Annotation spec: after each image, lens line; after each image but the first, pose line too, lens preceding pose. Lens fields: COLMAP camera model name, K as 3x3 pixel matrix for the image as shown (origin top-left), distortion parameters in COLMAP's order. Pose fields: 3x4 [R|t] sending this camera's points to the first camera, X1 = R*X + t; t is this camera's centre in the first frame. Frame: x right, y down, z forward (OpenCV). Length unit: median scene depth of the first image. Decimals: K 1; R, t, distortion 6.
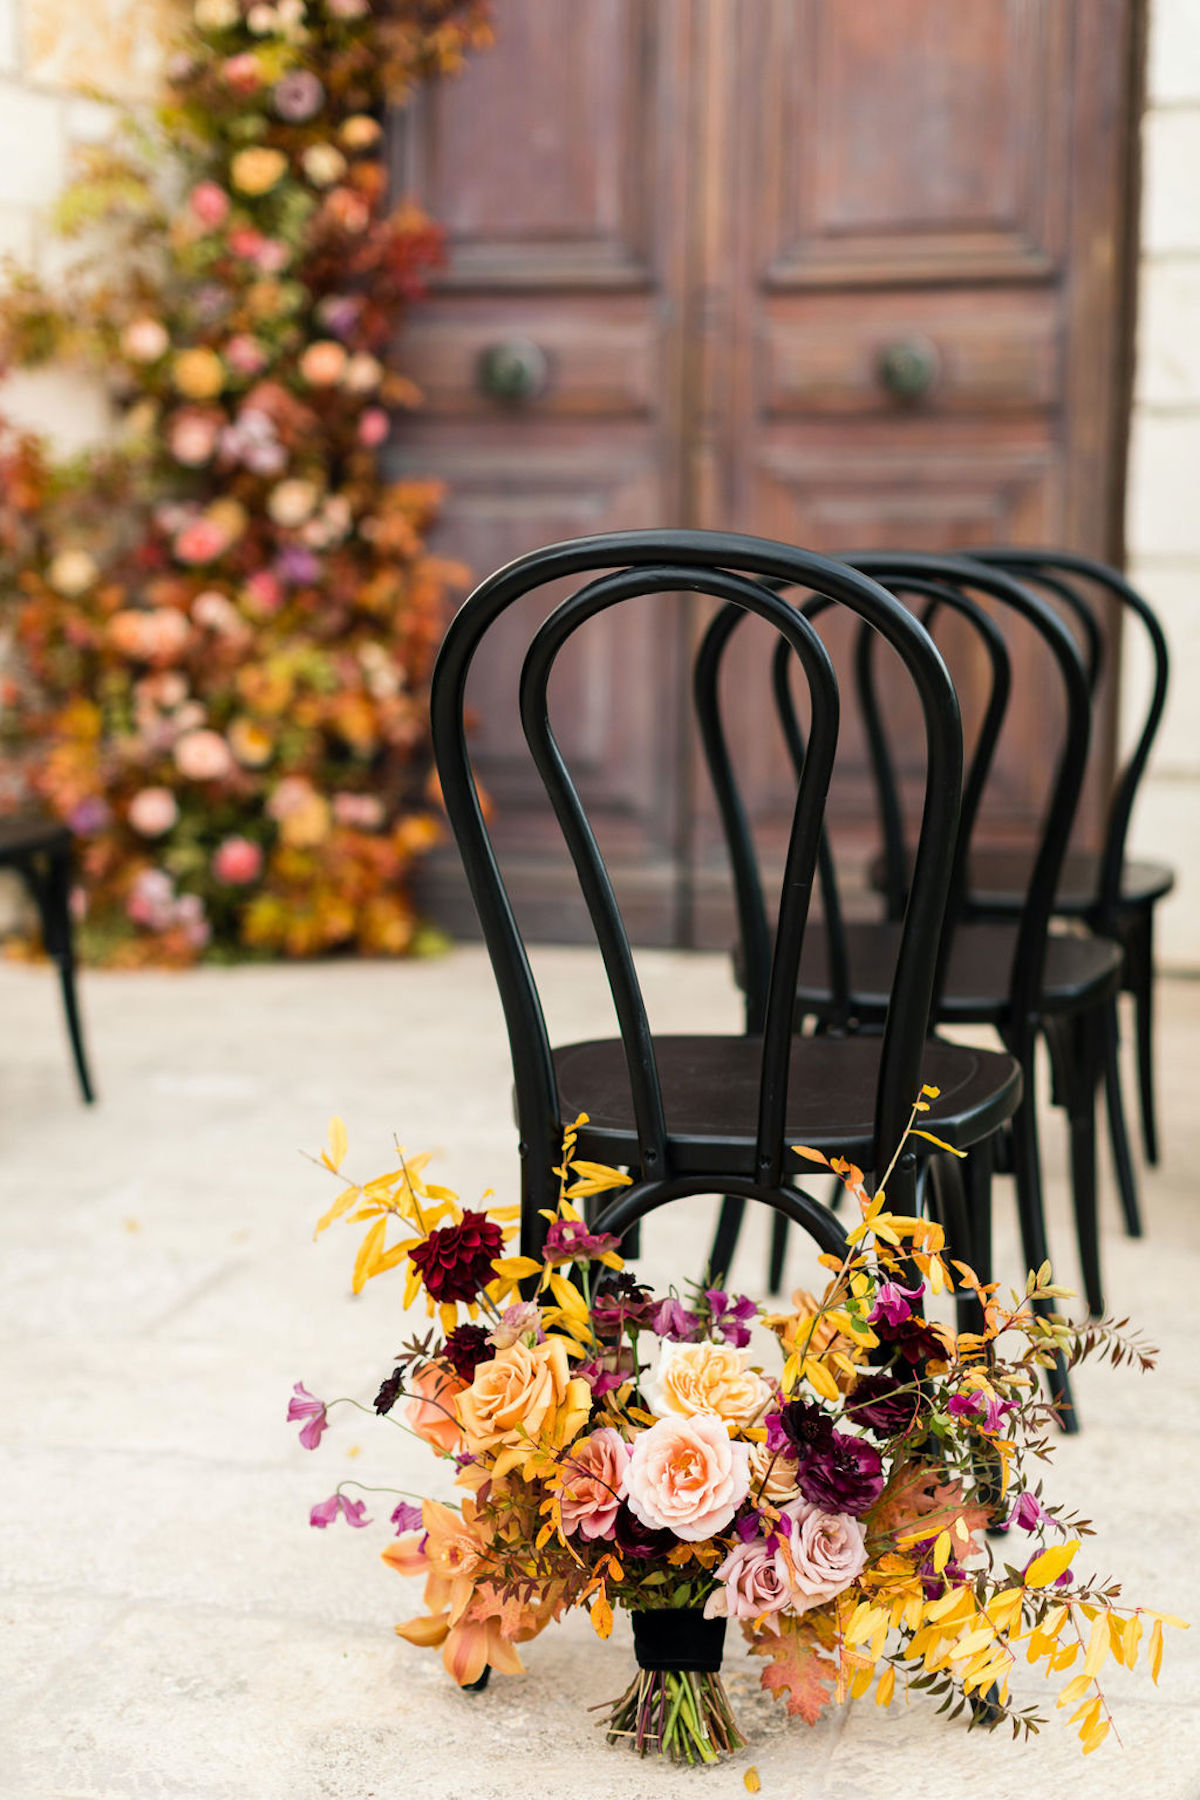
lens RADIAL K [[2749.2, 0, 595.7], [0, 2749.2, 895.6], [0, 0, 1]] dist [0.014544, 0.000000]
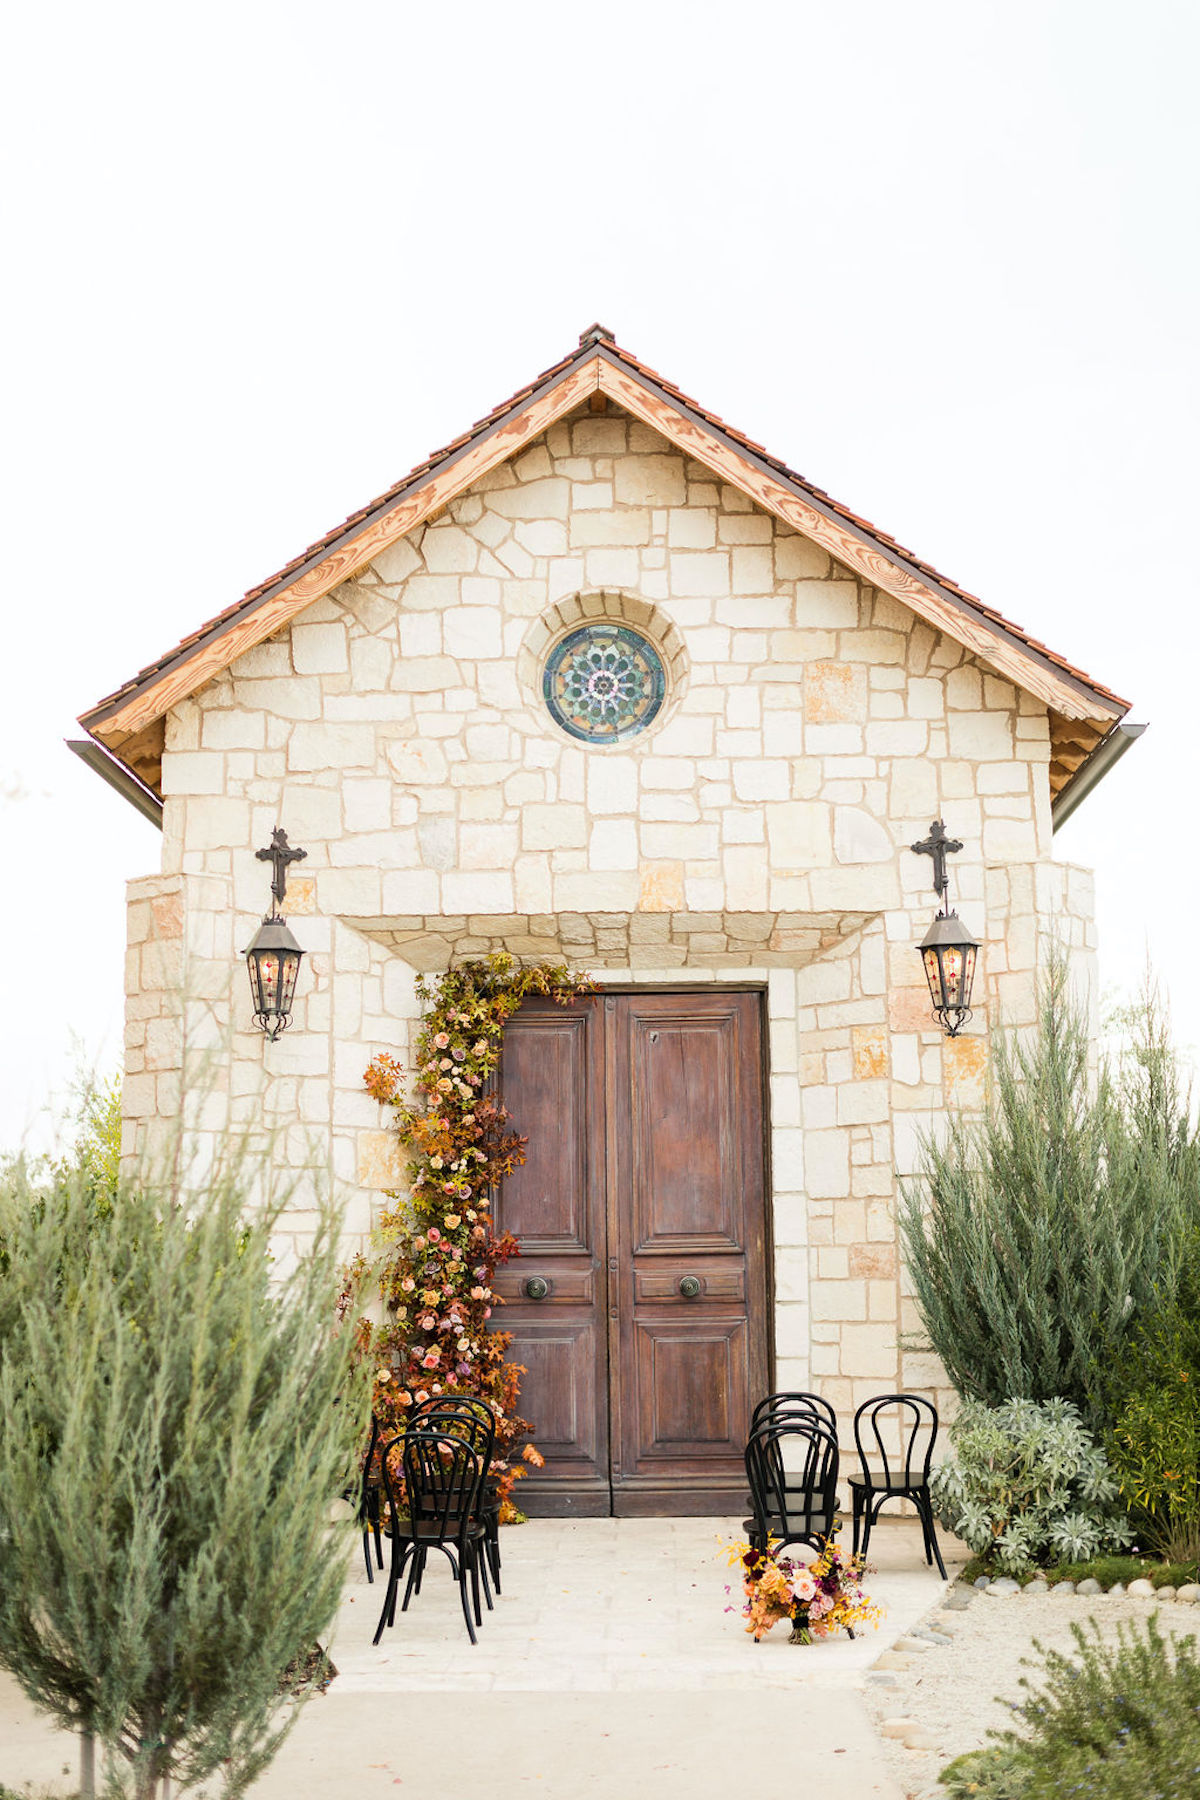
lens RADIAL K [[2749.2, 0, 604.3], [0, 2749.2, 898.5], [0, 0, 1]] dist [0.014544, 0.000000]
pose [[0.972962, -0.001082, 0.230962, -0.586655], [0.049757, 0.977490, -0.205033, -0.014612], [-0.225541, 0.210981, 0.951114, -1.614577]]
